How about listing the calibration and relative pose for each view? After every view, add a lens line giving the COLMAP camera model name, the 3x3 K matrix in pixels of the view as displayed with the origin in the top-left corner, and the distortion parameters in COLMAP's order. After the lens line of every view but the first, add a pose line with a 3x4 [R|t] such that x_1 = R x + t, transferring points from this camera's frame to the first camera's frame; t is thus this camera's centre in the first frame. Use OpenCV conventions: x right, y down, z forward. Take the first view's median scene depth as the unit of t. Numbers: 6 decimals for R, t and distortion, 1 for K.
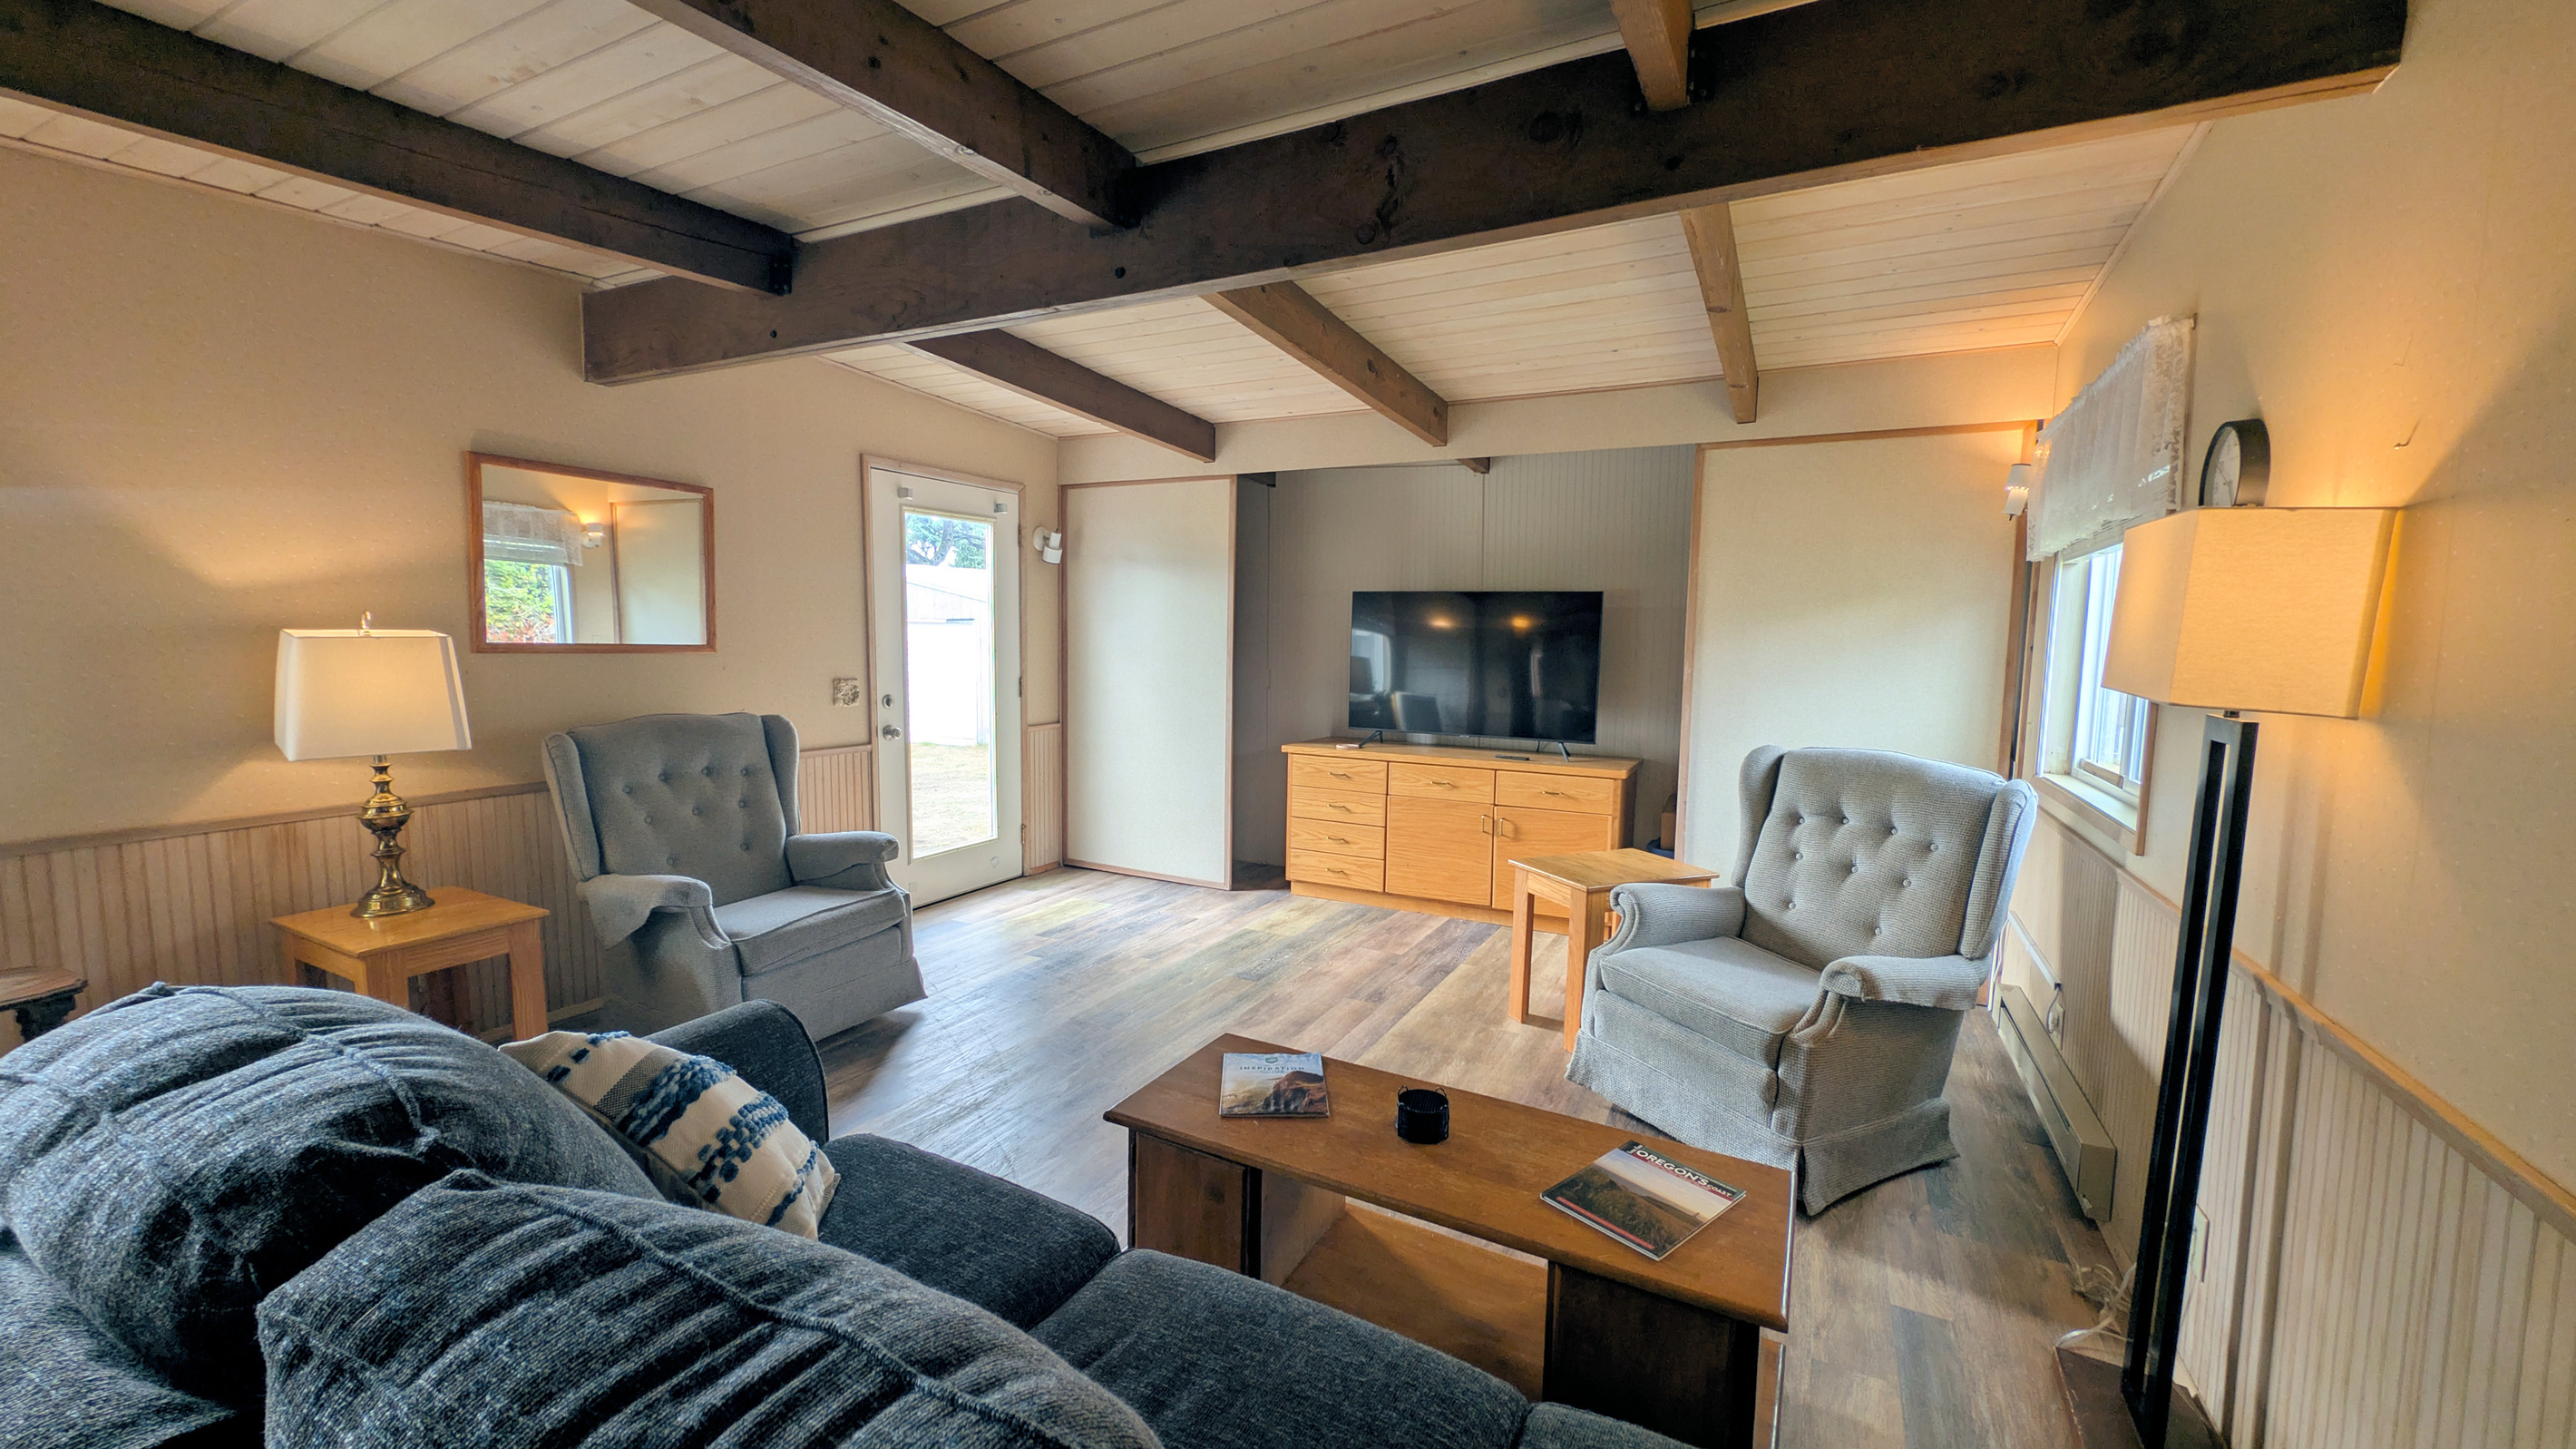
lens RADIAL K [[972.5, 0, 1289.1], [0, 972.5, 724.6], [0, 0, 1]] dist [0.010248, -0.003777]
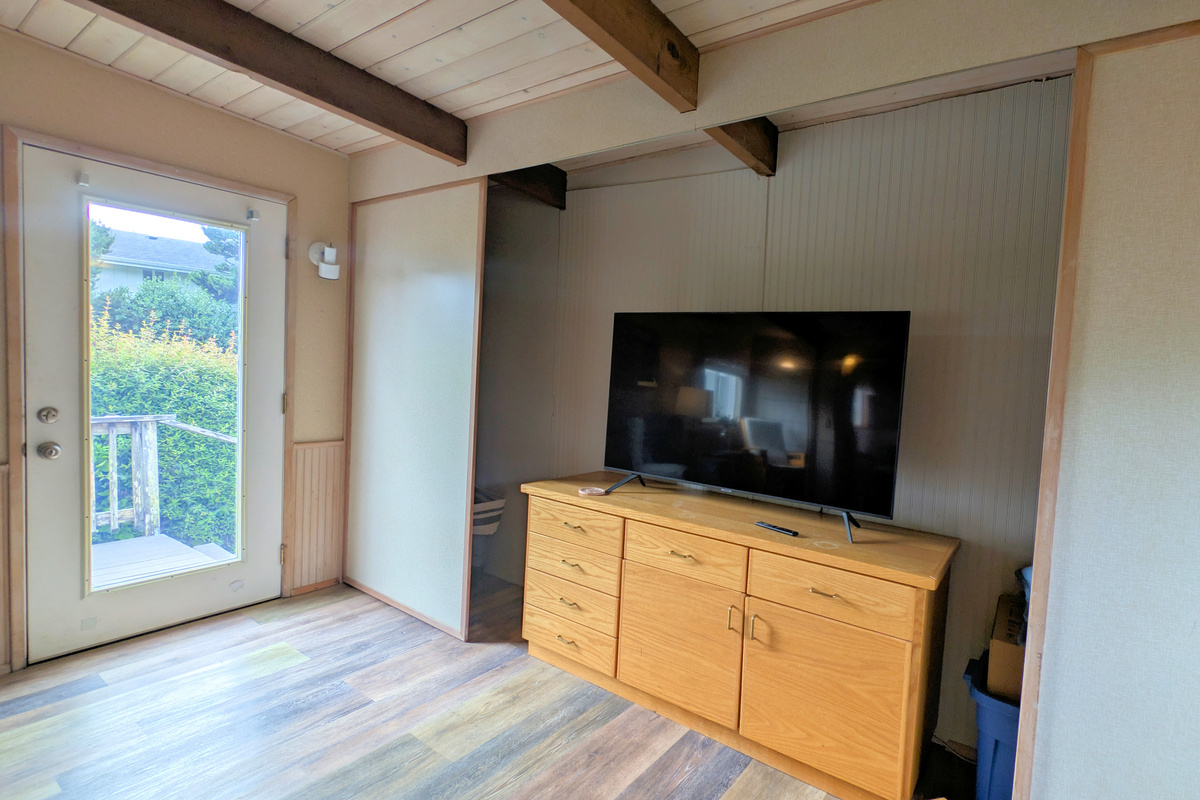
lens RADIAL K [[578.3, 0, 654.8], [0, 578.3, 400.9], [0, 0, 1]] dist [0.014957, -0.000150]
pose [[0.991151, 0.044633, -0.125013, 0.181407], [-0.050188, 0.997871, -0.041643, -0.039289], [0.122888, 0.047549, 0.991281, 0.523192]]
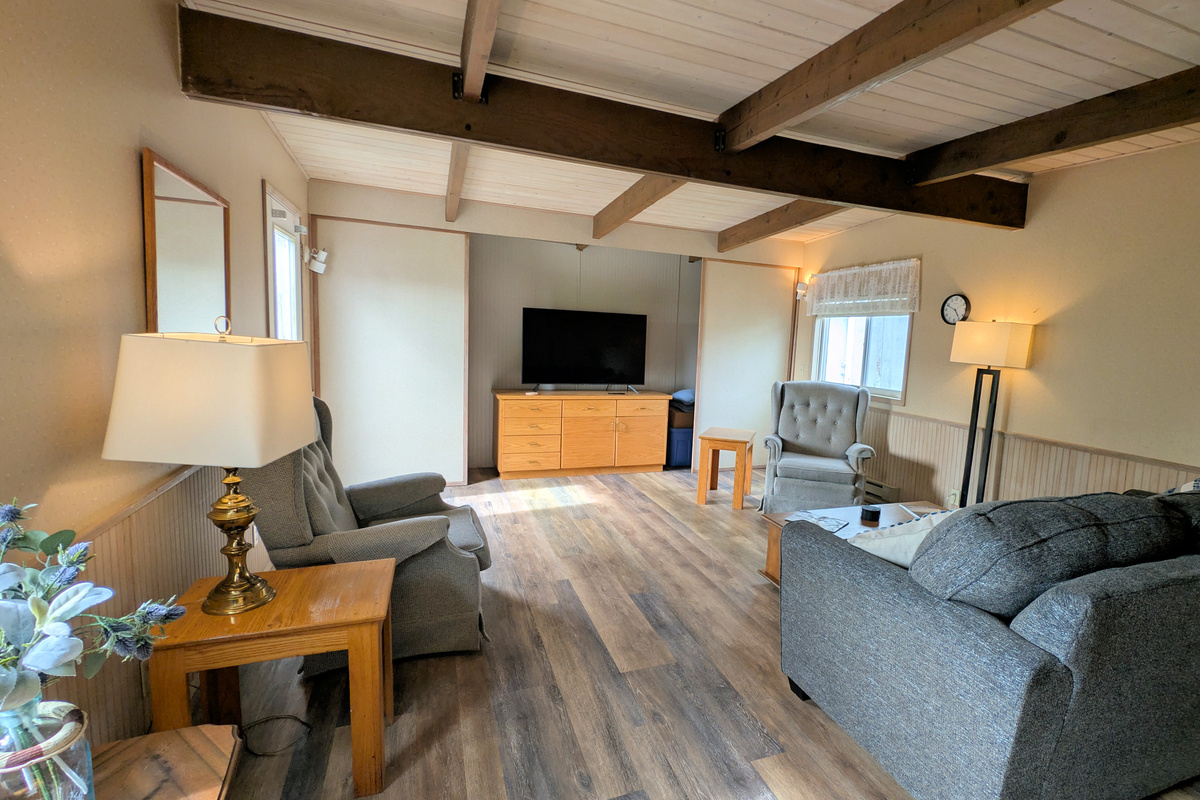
lens RADIAL K [[554.8, 0, 644.3], [0, 554.8, 396.0], [0, 0, 1]] dist [0.002206, 0.000129]
pose [[0.662256, -0.067866, 0.746197, -0.597643], [0.035967, 0.997621, 0.058811, -0.027232], [-0.748413, -0.012110, 0.663122, 0.162898]]
